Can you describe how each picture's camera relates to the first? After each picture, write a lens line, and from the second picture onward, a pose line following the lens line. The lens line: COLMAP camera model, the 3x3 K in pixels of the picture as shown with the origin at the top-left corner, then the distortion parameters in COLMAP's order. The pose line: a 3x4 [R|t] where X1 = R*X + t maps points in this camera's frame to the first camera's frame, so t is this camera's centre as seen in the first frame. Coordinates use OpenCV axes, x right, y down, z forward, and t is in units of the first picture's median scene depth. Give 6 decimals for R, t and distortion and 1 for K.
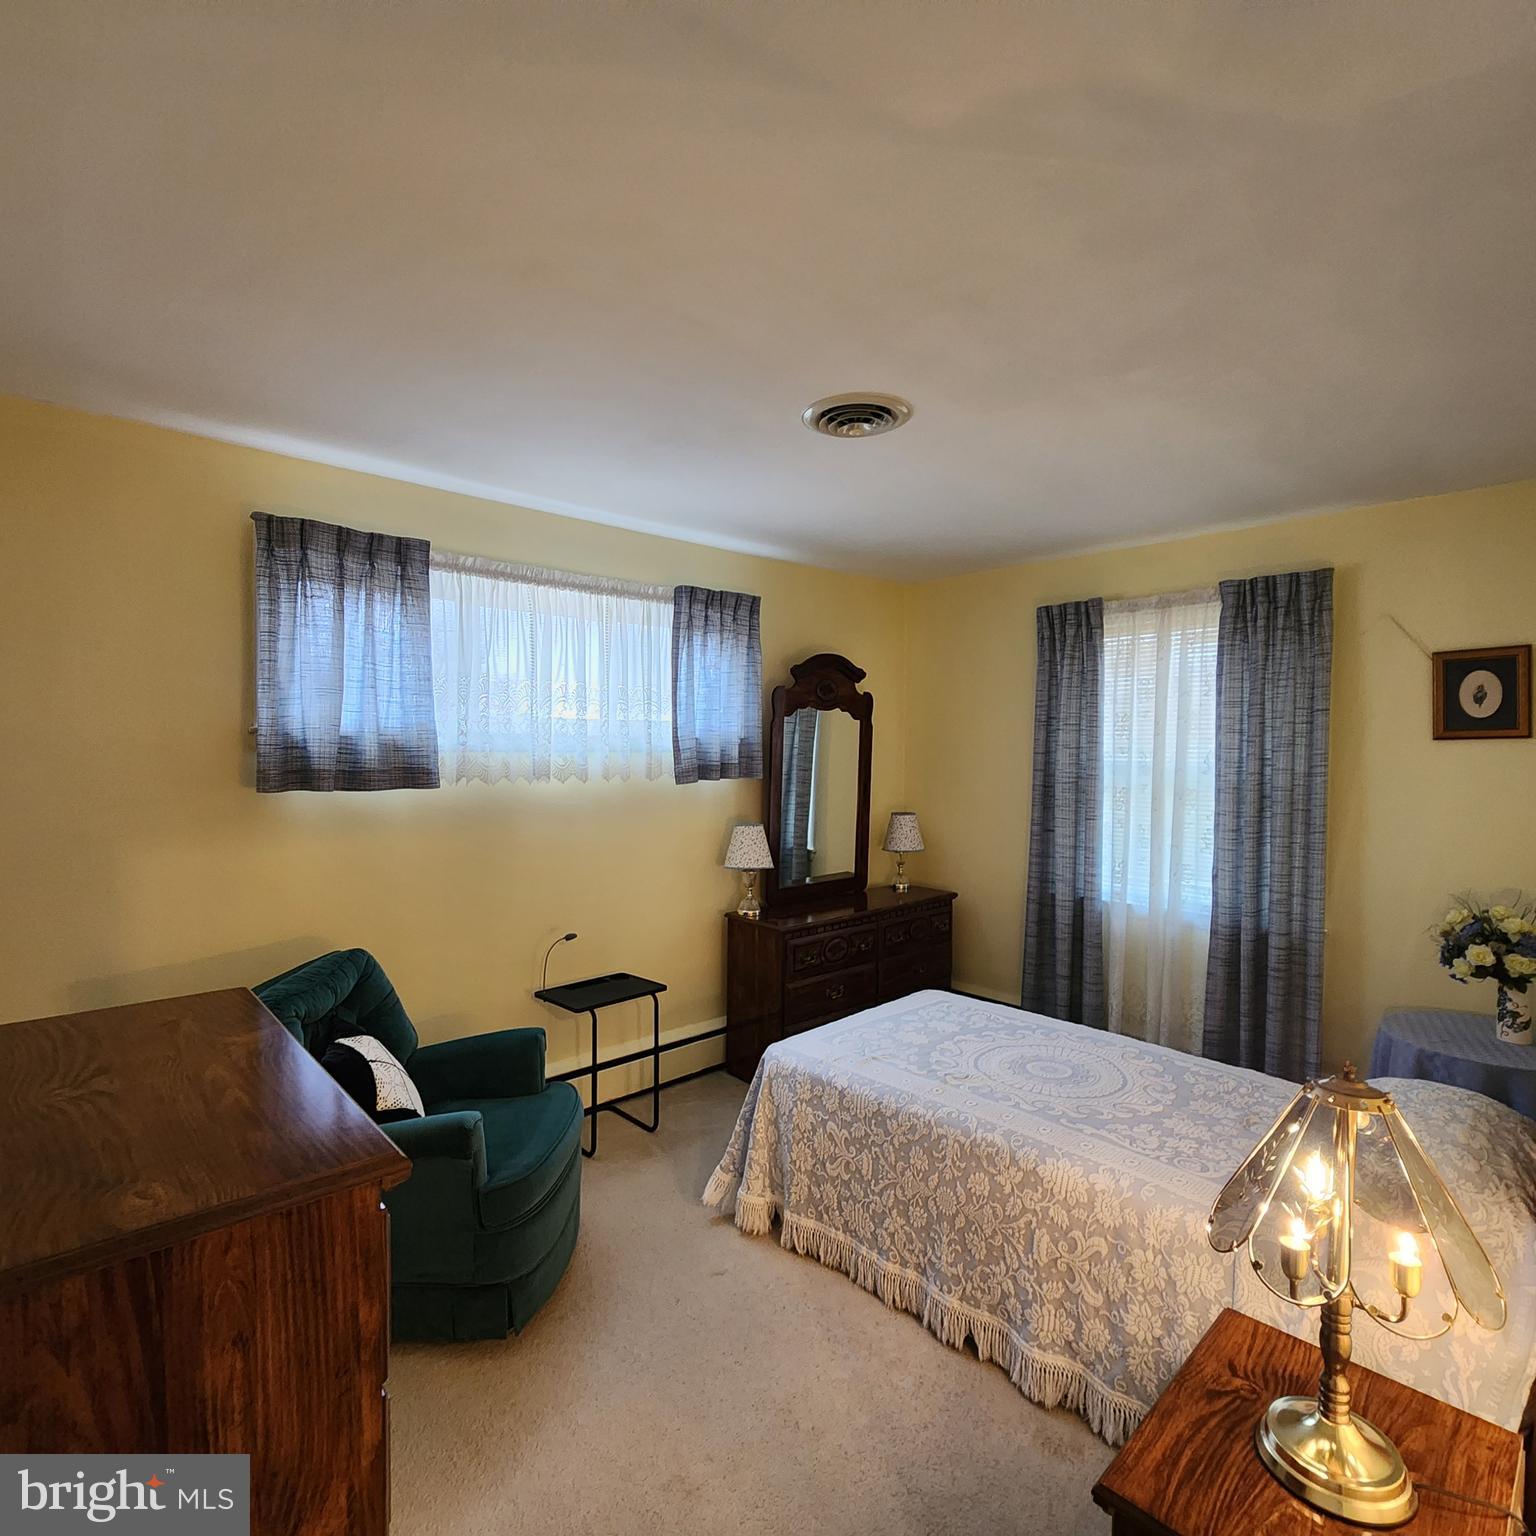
lens RADIAL K [[835.2, 0, 768.6], [0, 835.2, 772.1], [0, 0, 1]] dist [0.008659, -0.005255]
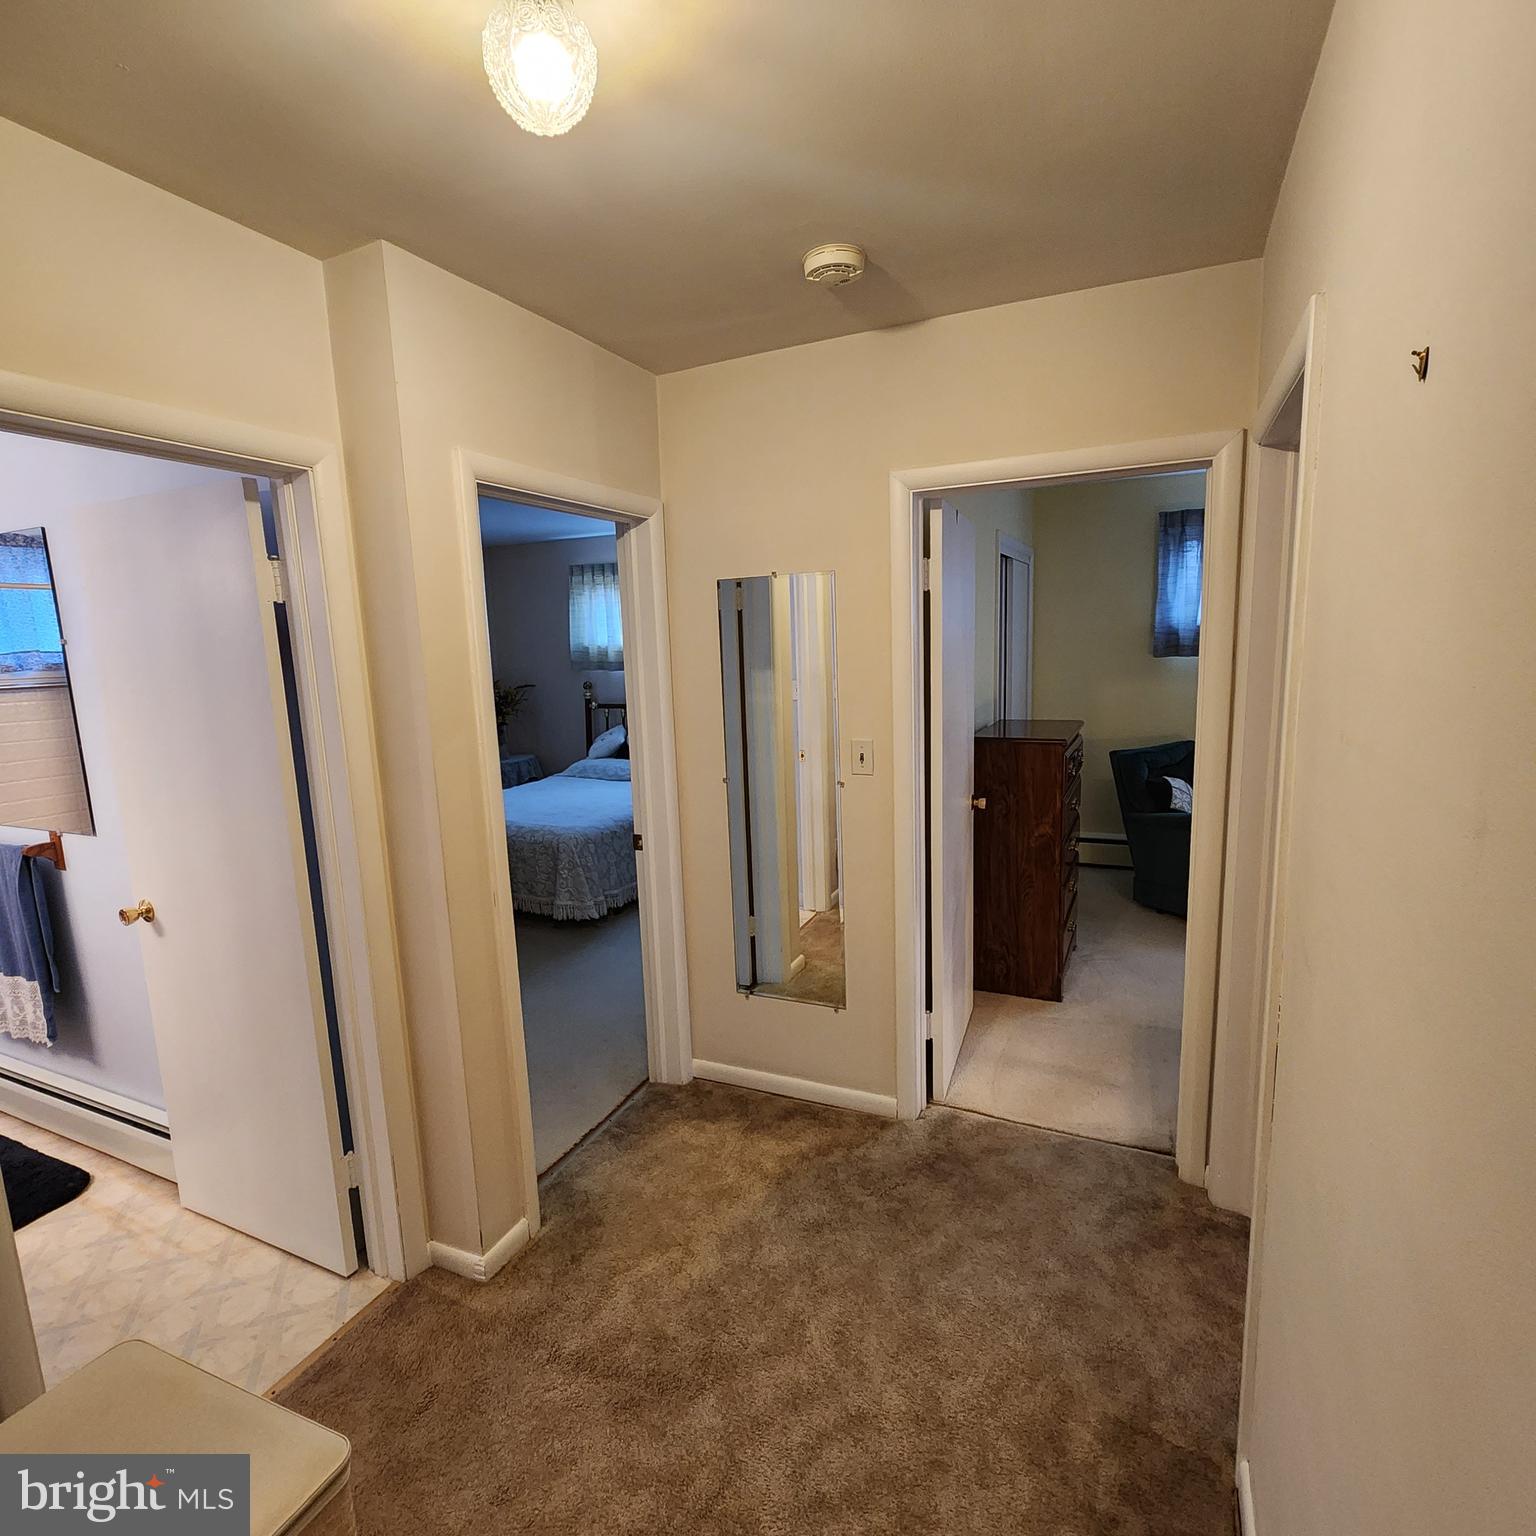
lens RADIAL K [[835.2, 0, 765.4], [0, 835.2, 773.8], [0, 0, 1]] dist [0.008659, -0.005255]
pose [[0.362278, 0.118217, -0.924543, 0.920373], [0.008908, 0.991440, 0.130261, 0.031321], [0.932028, -0.055426, 0.358123, -0.584021]]
